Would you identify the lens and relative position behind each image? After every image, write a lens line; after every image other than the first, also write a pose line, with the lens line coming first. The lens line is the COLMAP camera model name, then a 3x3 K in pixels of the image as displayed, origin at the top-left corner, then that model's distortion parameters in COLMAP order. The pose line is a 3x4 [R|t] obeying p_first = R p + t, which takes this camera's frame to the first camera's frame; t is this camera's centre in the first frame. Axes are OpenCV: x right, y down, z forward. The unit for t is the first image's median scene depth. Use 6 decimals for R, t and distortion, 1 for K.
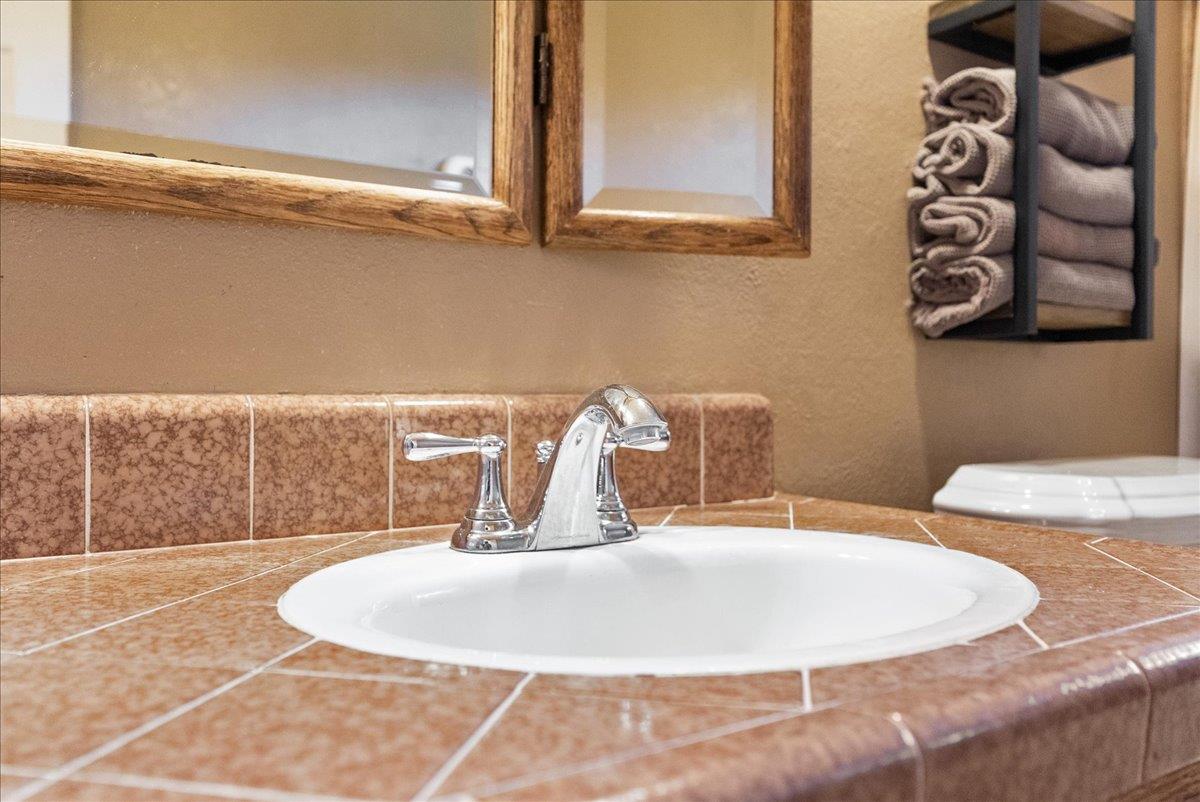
lens RADIAL K [[988.2, 0, 615.0], [0, 988.2, 401.3], [0, 0, 1]] dist [-0.015434, -0.003641]
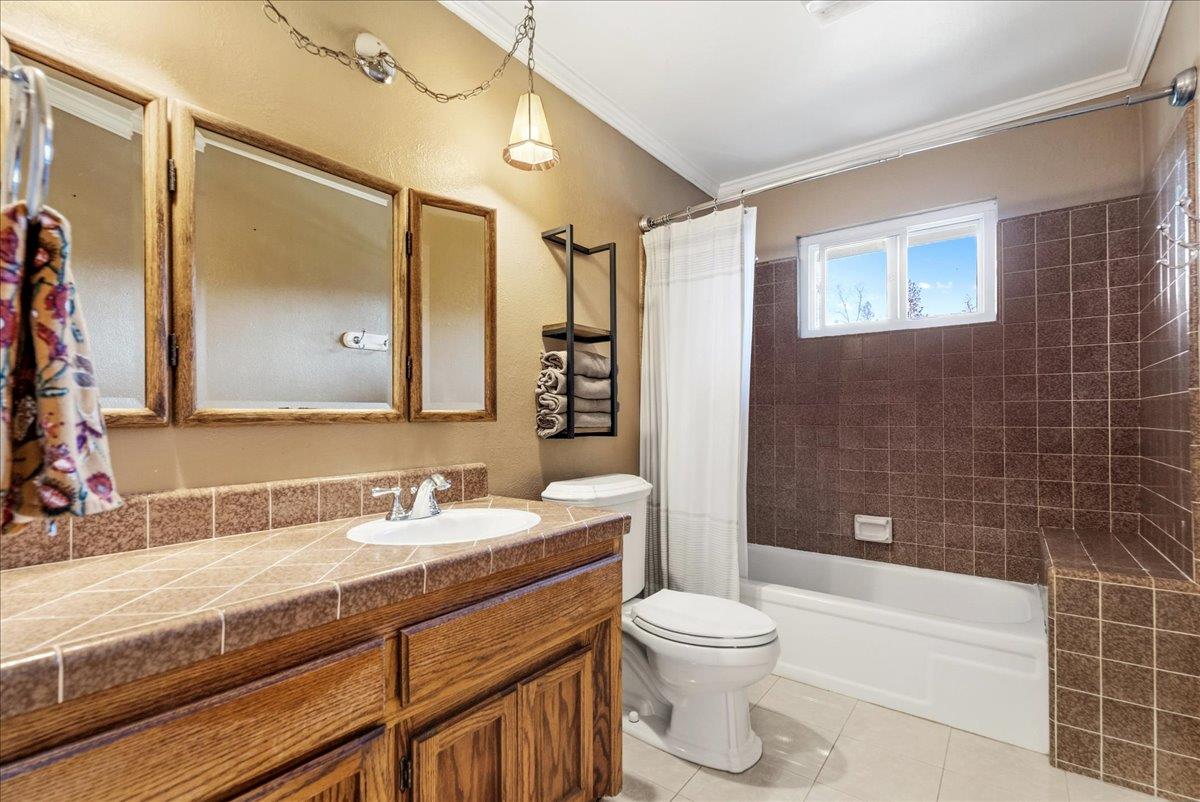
lens RADIAL K [[538.1, 0, 599.6], [0, 538.1, 409.1], [0, 0, 1]] dist [0.000249, -0.000368]
pose [[0.952708, -0.006320, 0.303820, -0.014776], [0.018225, 0.999172, -0.036365, -0.117587], [-0.303339, 0.040182, 0.952035, -0.769340]]
